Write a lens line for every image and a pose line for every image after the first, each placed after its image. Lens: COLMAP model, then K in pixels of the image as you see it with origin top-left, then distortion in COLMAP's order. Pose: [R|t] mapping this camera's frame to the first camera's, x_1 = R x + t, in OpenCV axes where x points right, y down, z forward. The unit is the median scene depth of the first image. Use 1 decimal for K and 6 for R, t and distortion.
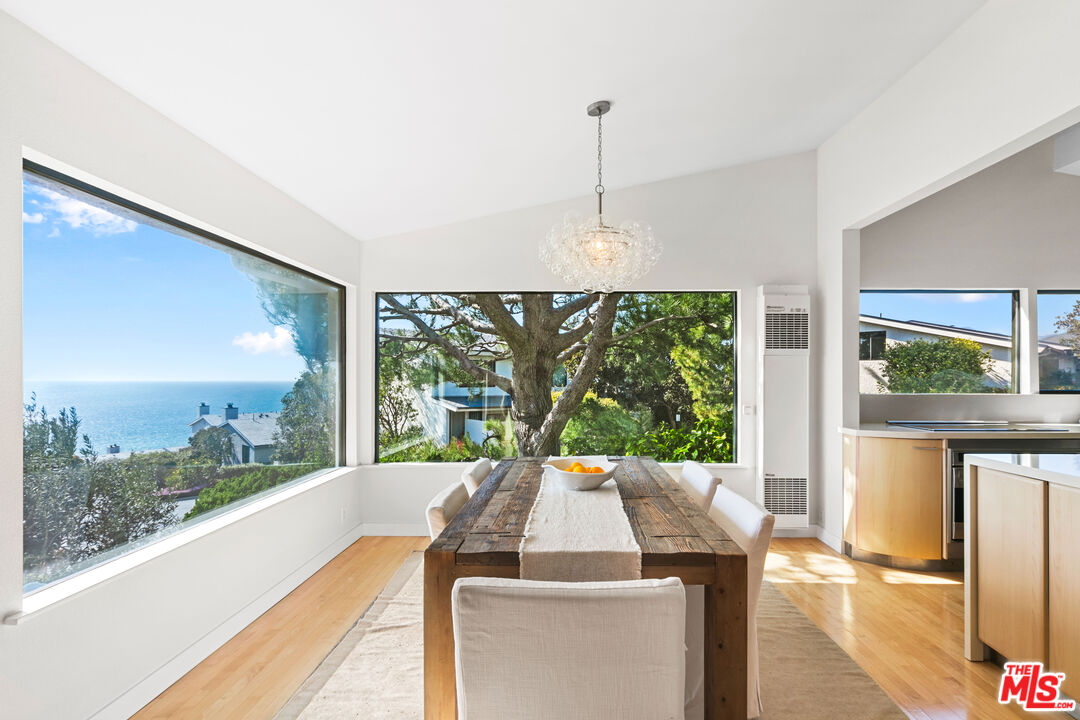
lens RADIAL K [[580.0, 0, 556.8], [0, 580.0, 361.1], [0, 0, 1]] dist [-0.001576, -0.002883]
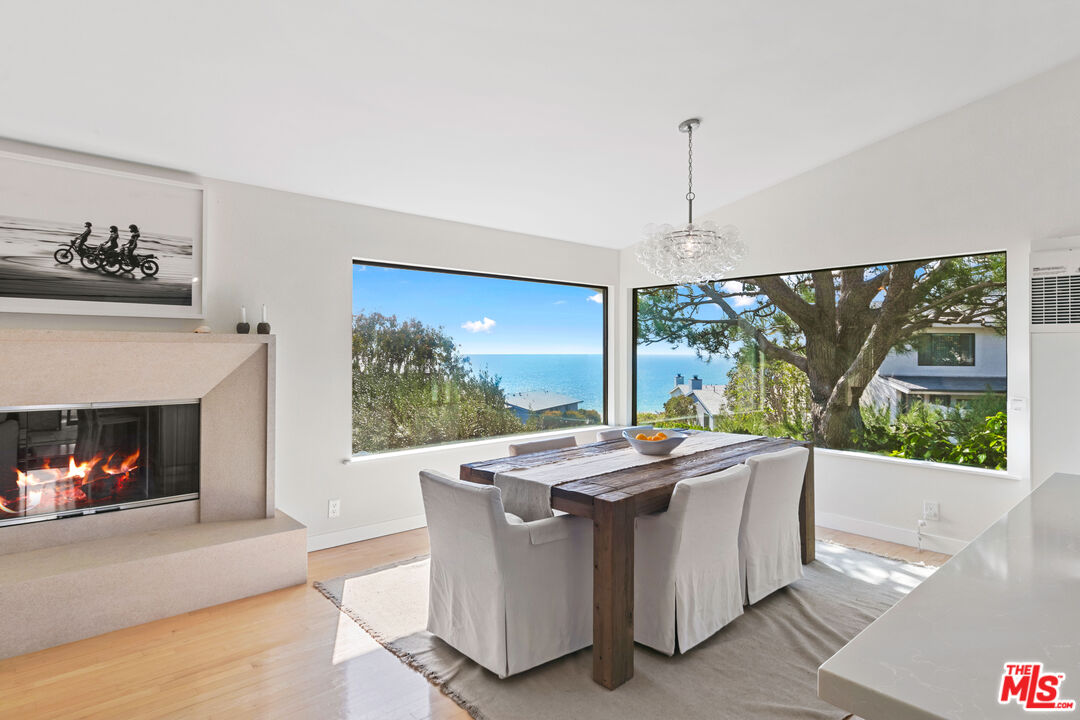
lens RADIAL K [[580.0, 0, 520.6], [0, 580.0, 337.7], [0, 0, 1]] dist [-0.001576, -0.002883]
pose [[0.651032, -0.015493, -0.758892, 0.101582], [0.018322, 0.999821, -0.004693, -0.002818], [0.758829, -0.010849, 0.651200, 0.000520]]
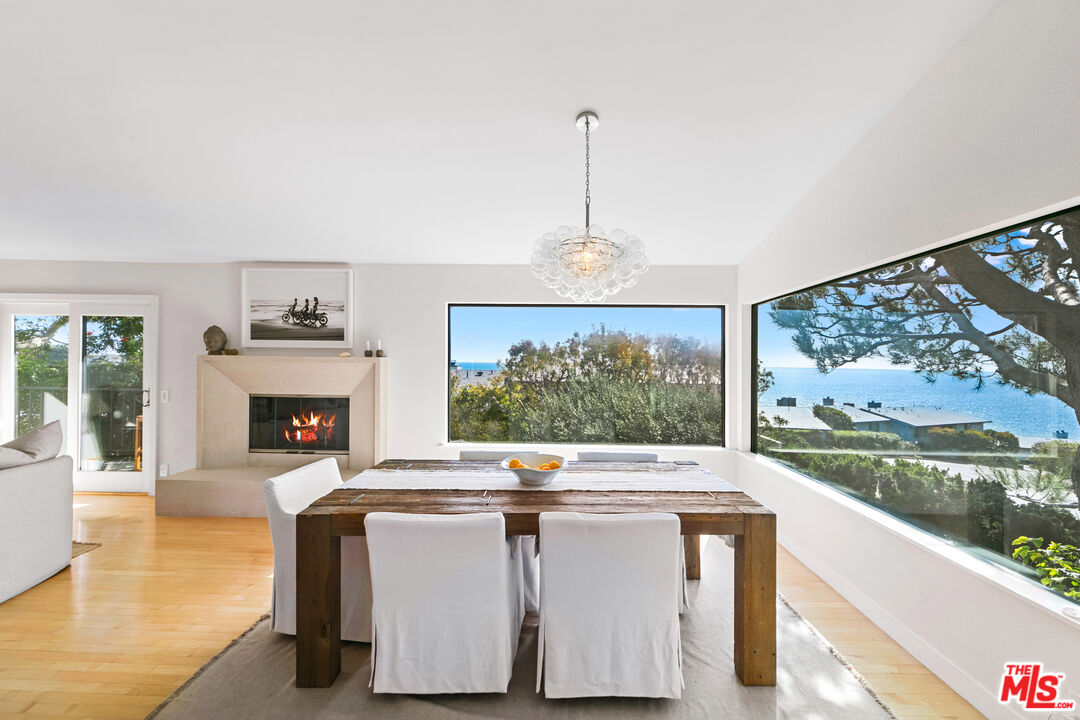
lens RADIAL K [[414.0, 0, 557.3], [0, 414.0, 360.1], [0, 0, 1]] dist [0.003287, -0.000103]
pose [[-0.030732, -0.004876, -0.999516, 0.112336], [0.015473, 0.999866, -0.005354, -0.002377], [0.999408, -0.015630, -0.030653, 0.135907]]
